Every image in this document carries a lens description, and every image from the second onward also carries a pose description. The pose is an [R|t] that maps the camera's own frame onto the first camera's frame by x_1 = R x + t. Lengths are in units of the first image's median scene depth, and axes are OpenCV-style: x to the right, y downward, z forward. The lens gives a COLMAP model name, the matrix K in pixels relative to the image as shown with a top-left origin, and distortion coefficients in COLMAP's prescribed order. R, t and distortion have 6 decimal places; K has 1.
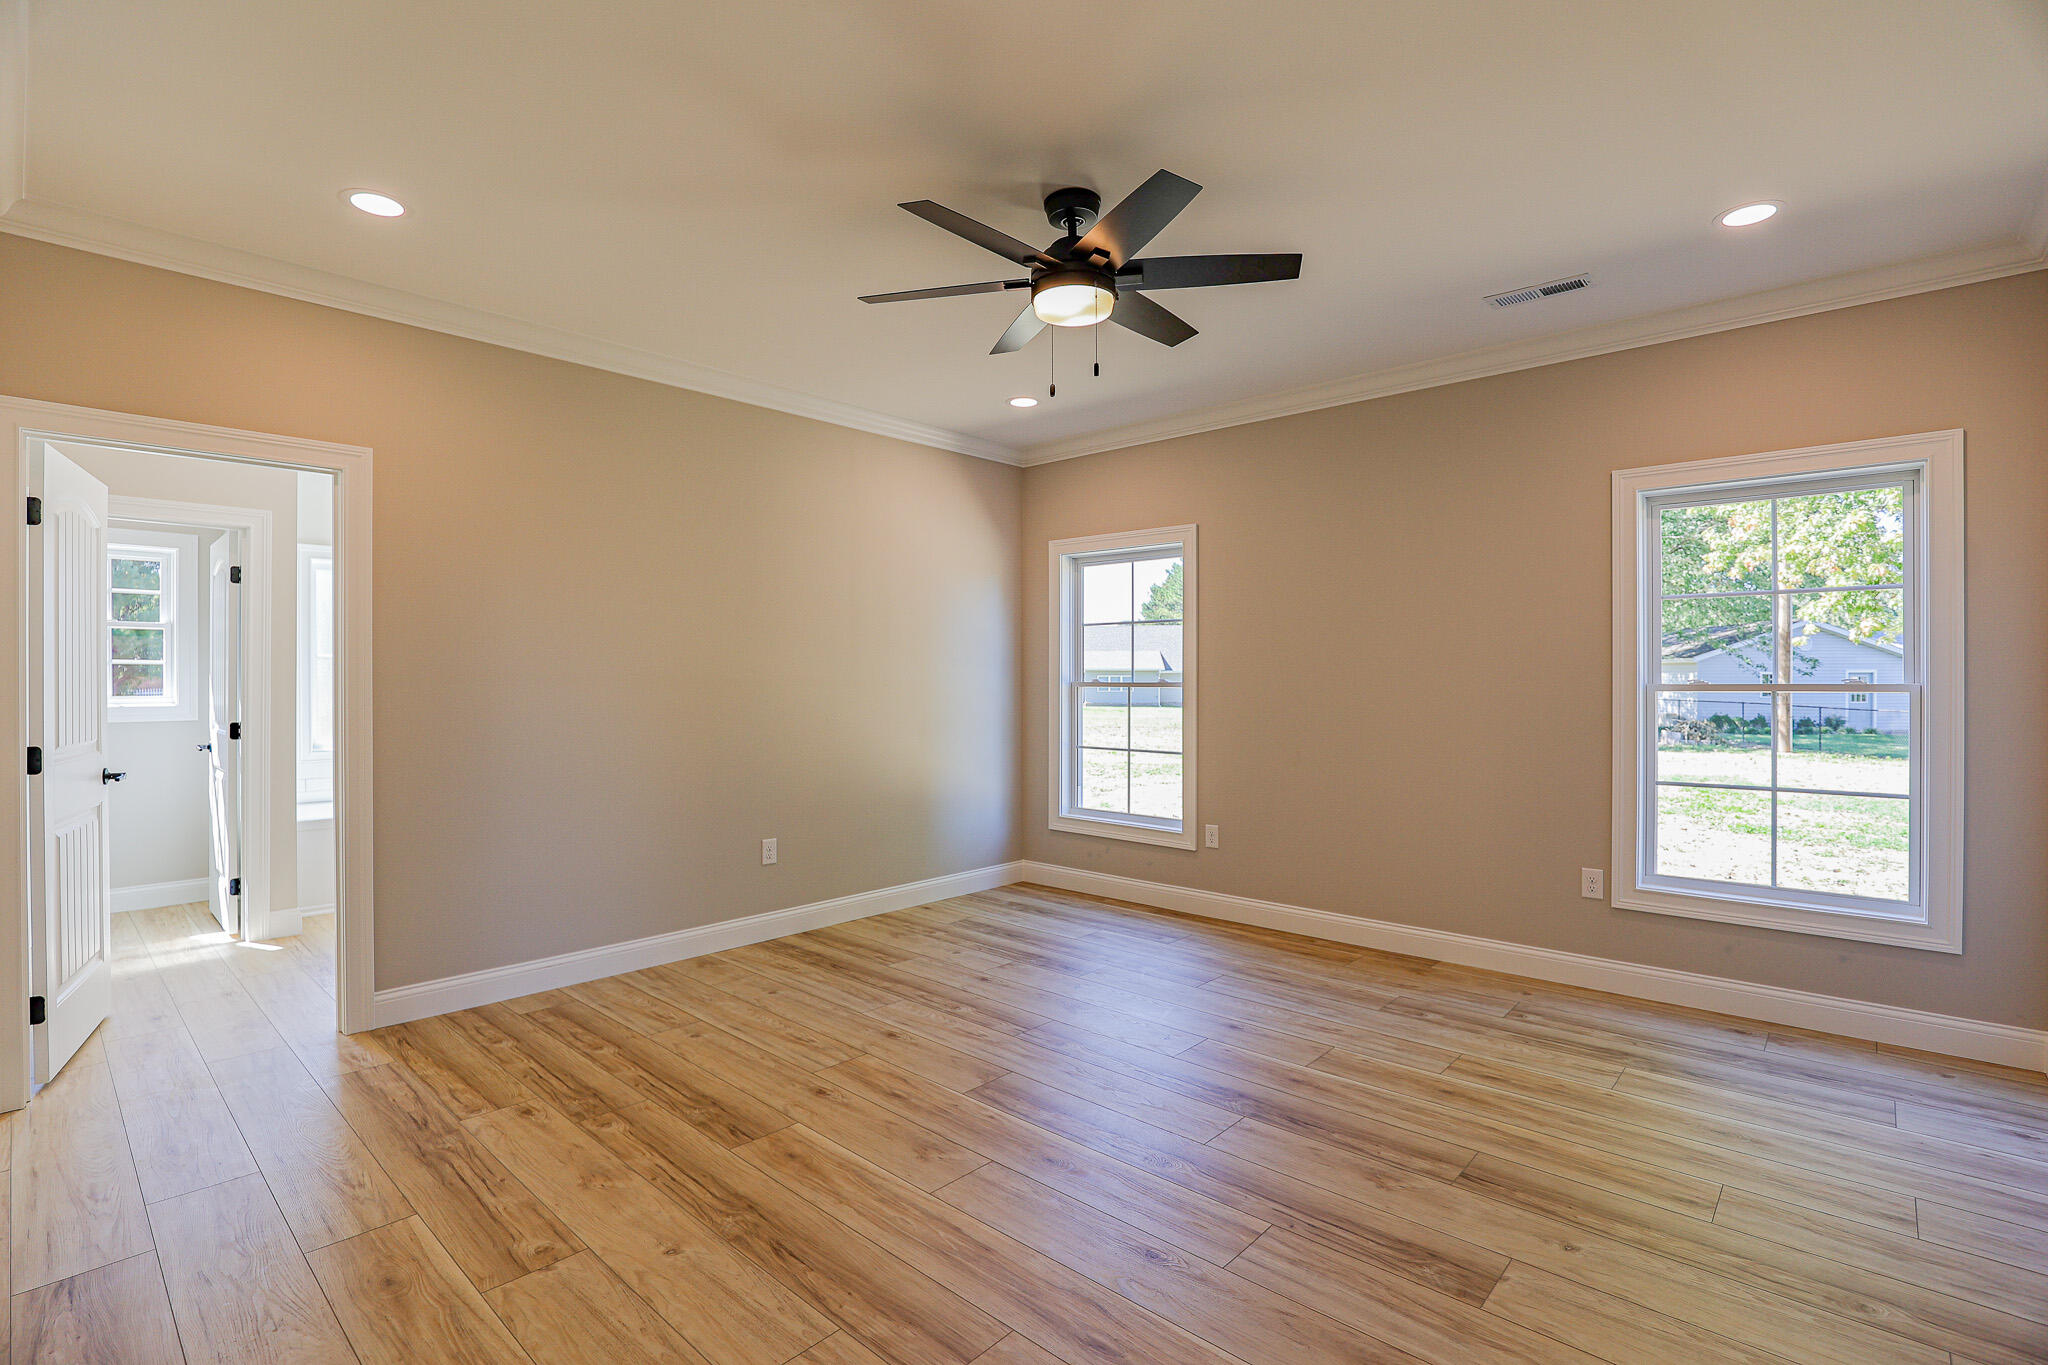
lens RADIAL K [[953.0, 0, 1045.5], [0, 953.0, 676.1], [0, 0, 1]] dist [-0.032161, 0.006392]
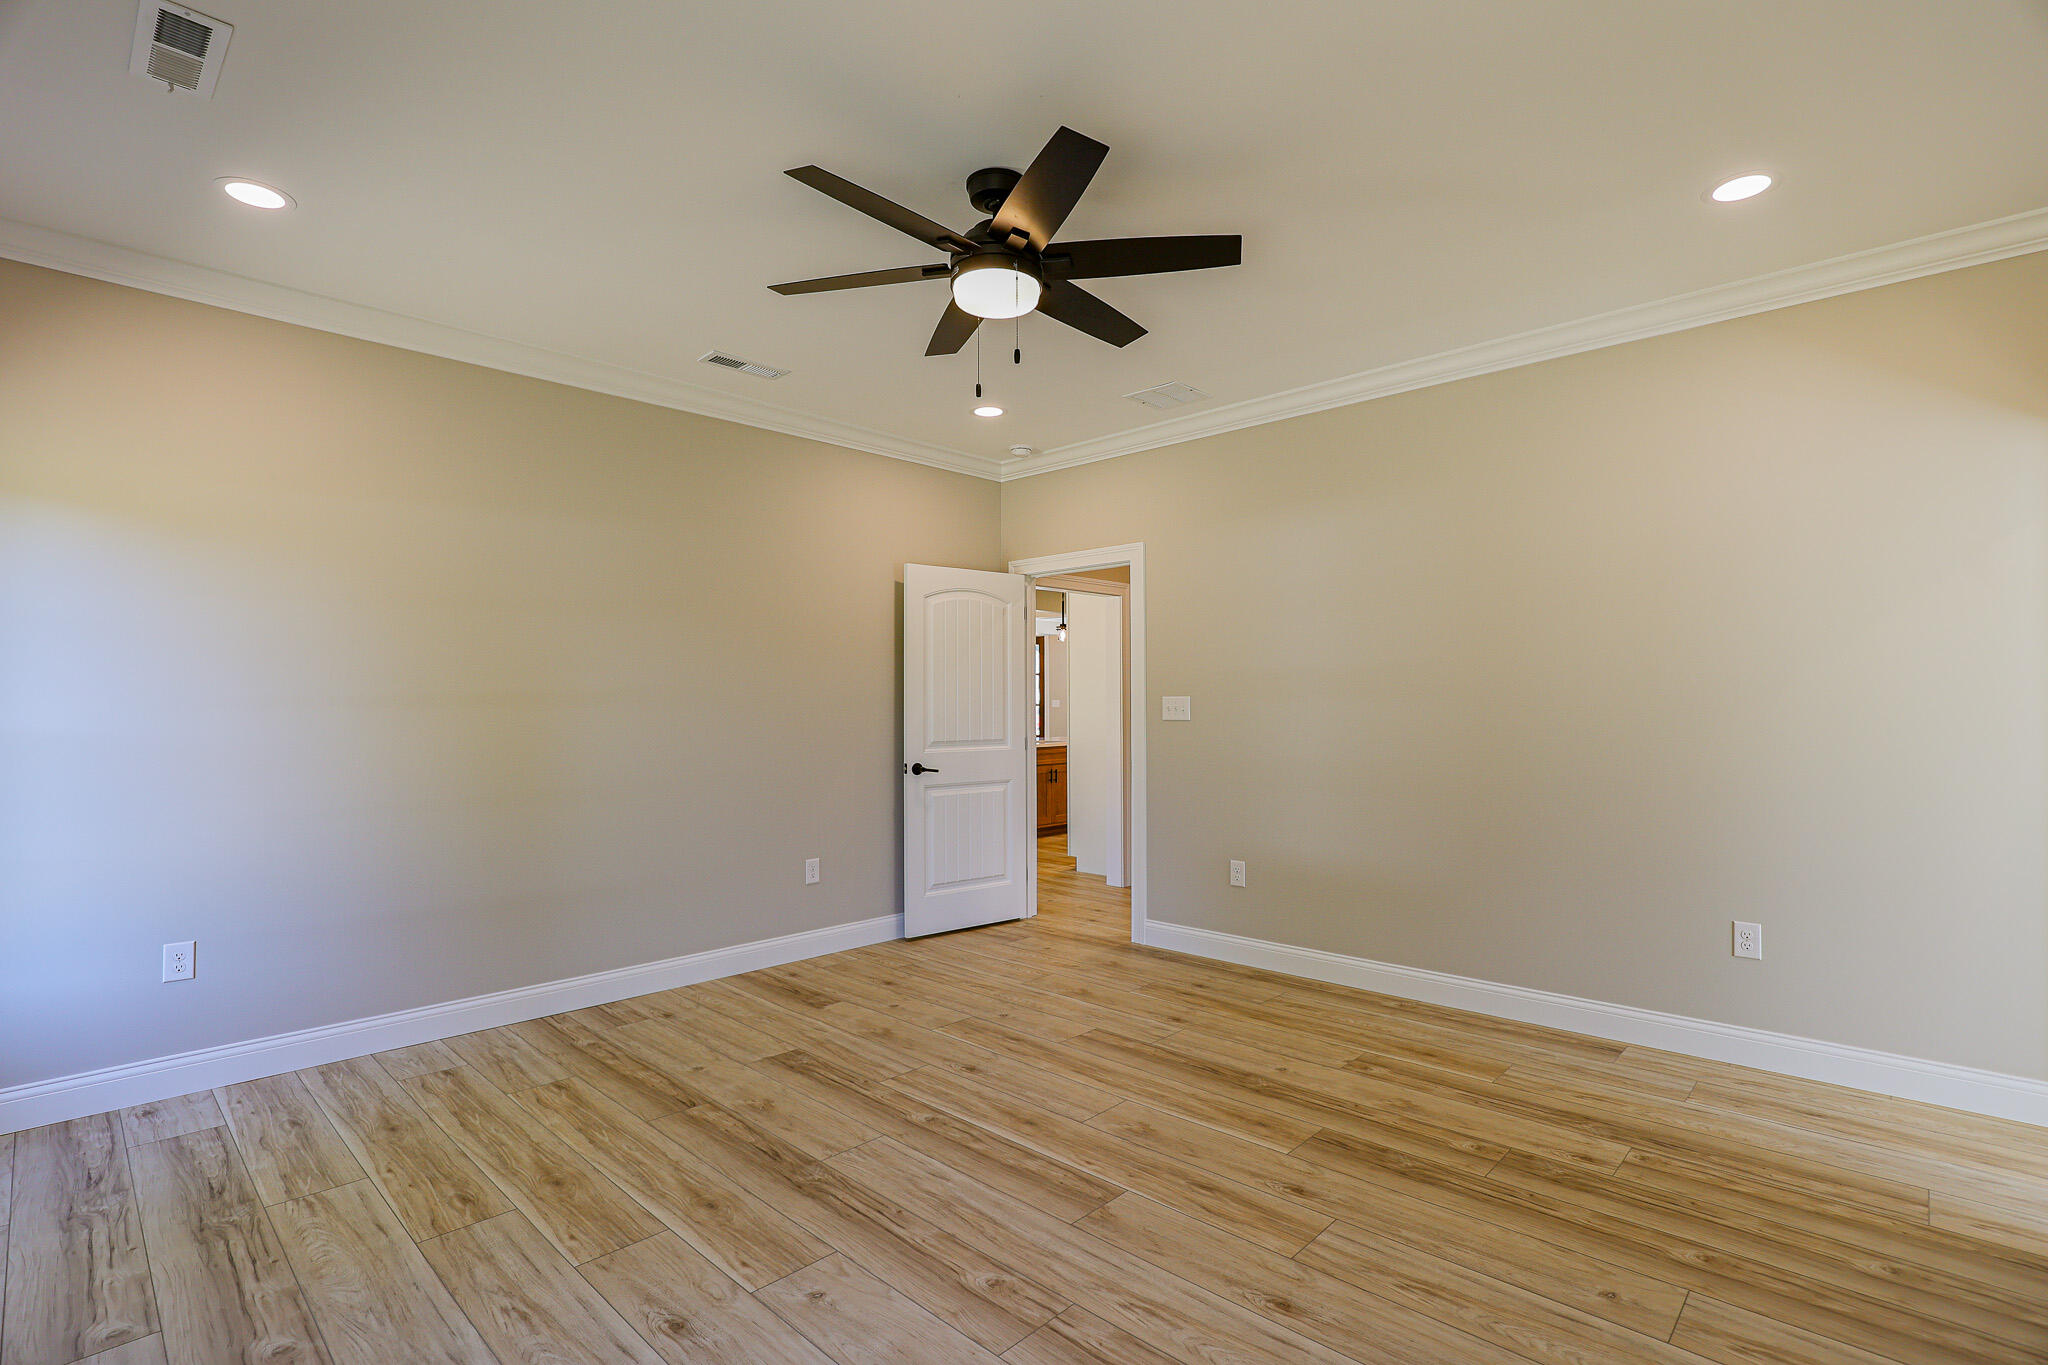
lens RADIAL K [[953.0, 0, 1028.1], [0, 953.0, 679.5], [0, 0, 1]] dist [-0.032161, 0.006392]
pose [[-0.999047, 0.003611, 0.043499, -0.035563], [0.002478, 0.999657, -0.026066, 0.009583], [-0.043578, -0.025933, -0.998713, 1.770497]]
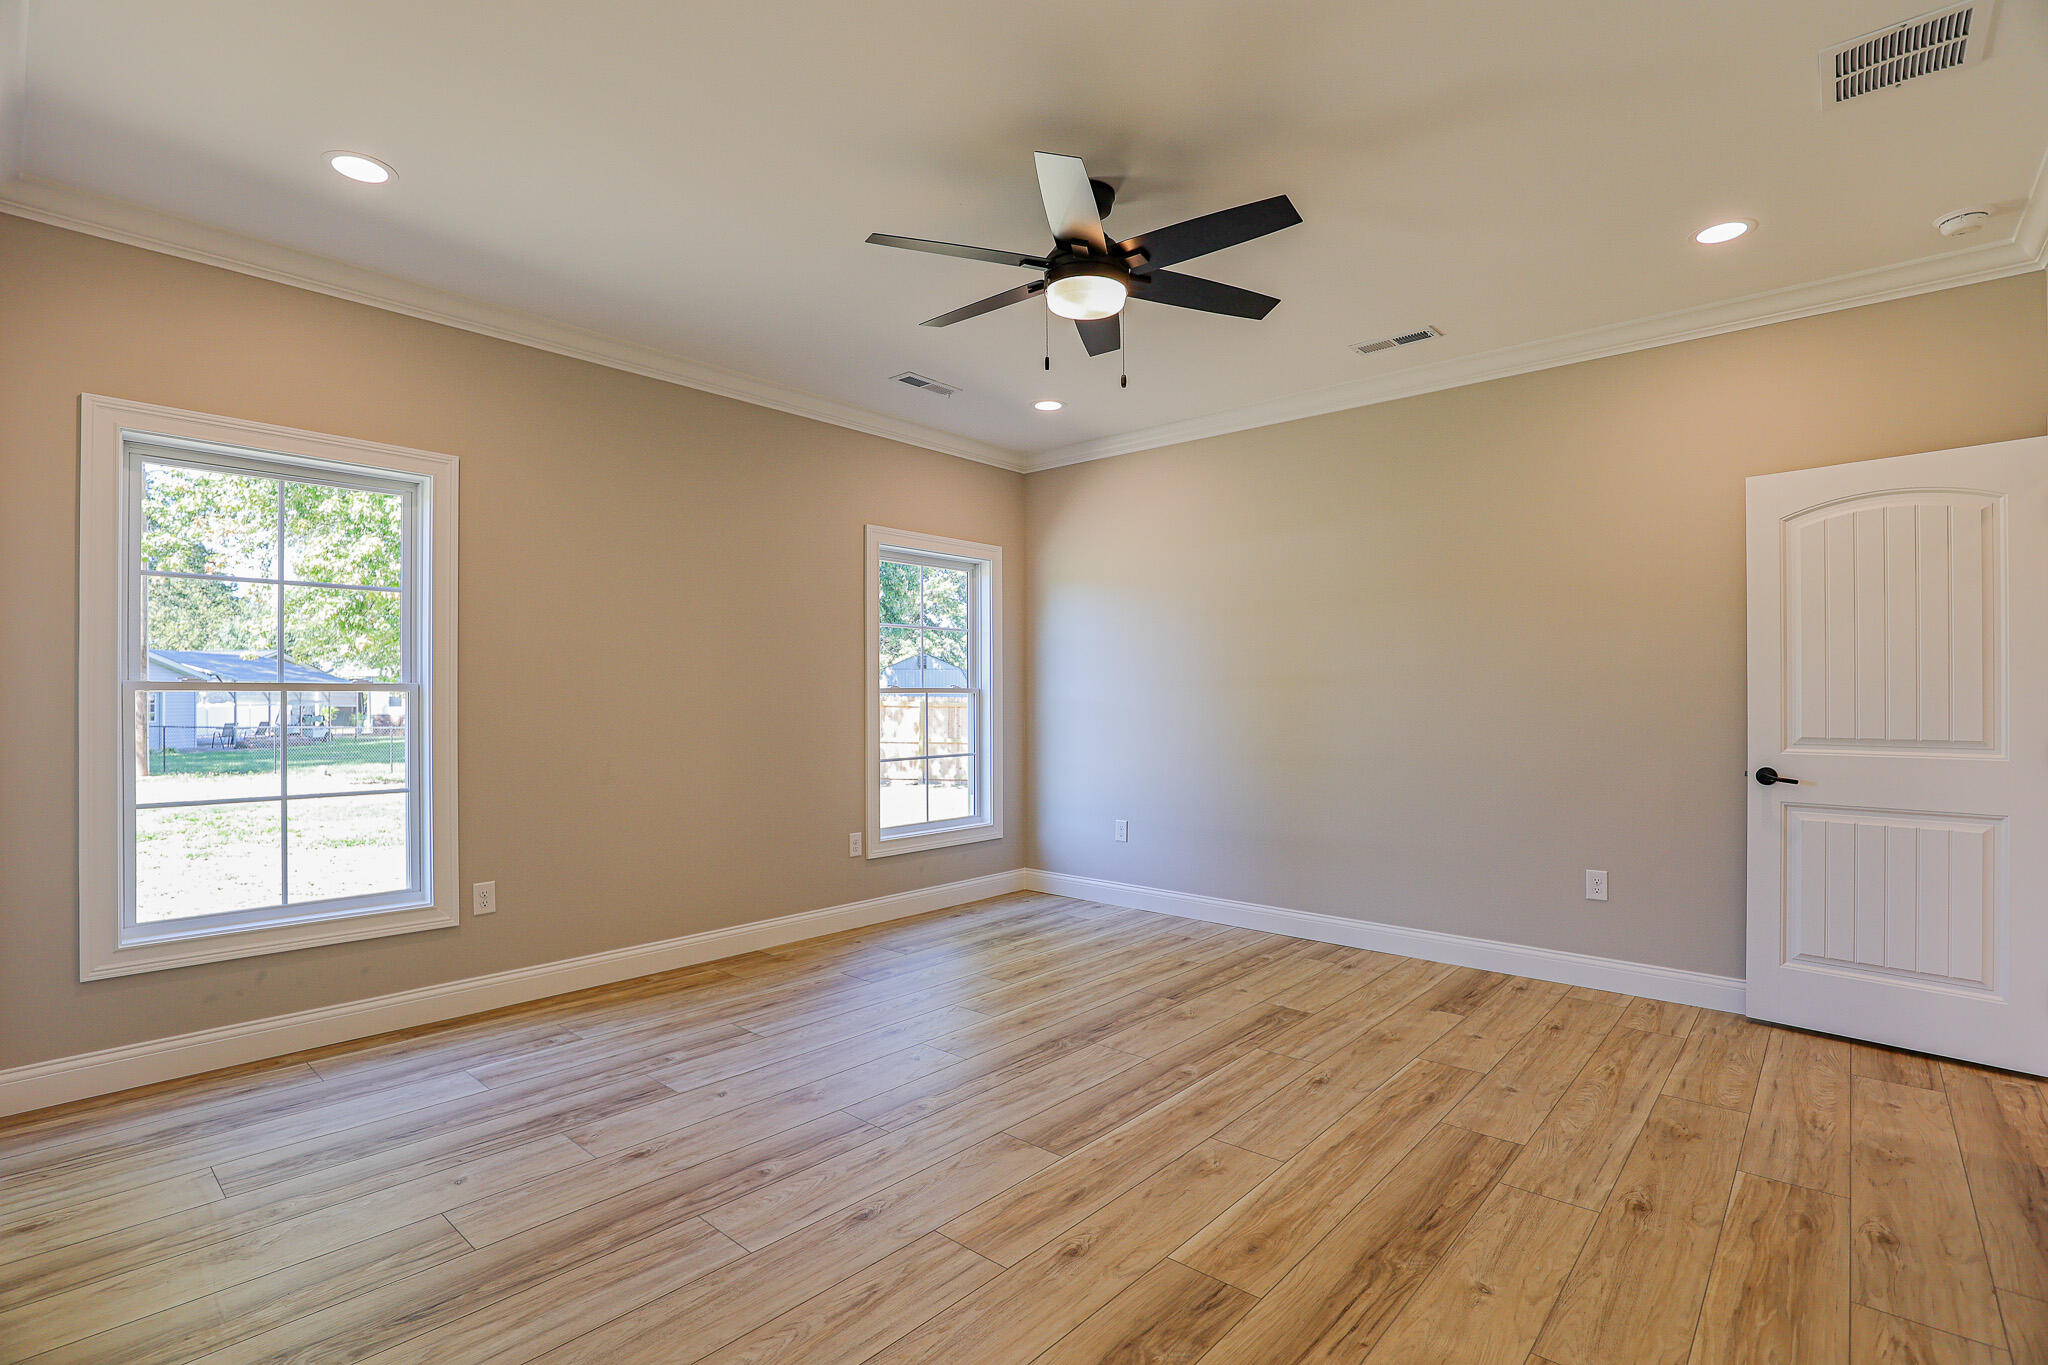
lens RADIAL K [[953.0, 0, 1028.0], [0, 953.0, 699.1], [0, 0, 1]] dist [-0.032161, 0.006392]
pose [[-0.000572, -0.002289, 0.999997, -0.890719], [-0.001057, 0.999997, 0.002288, 0.028687], [-0.999999, -0.001055, -0.000575, 0.987495]]
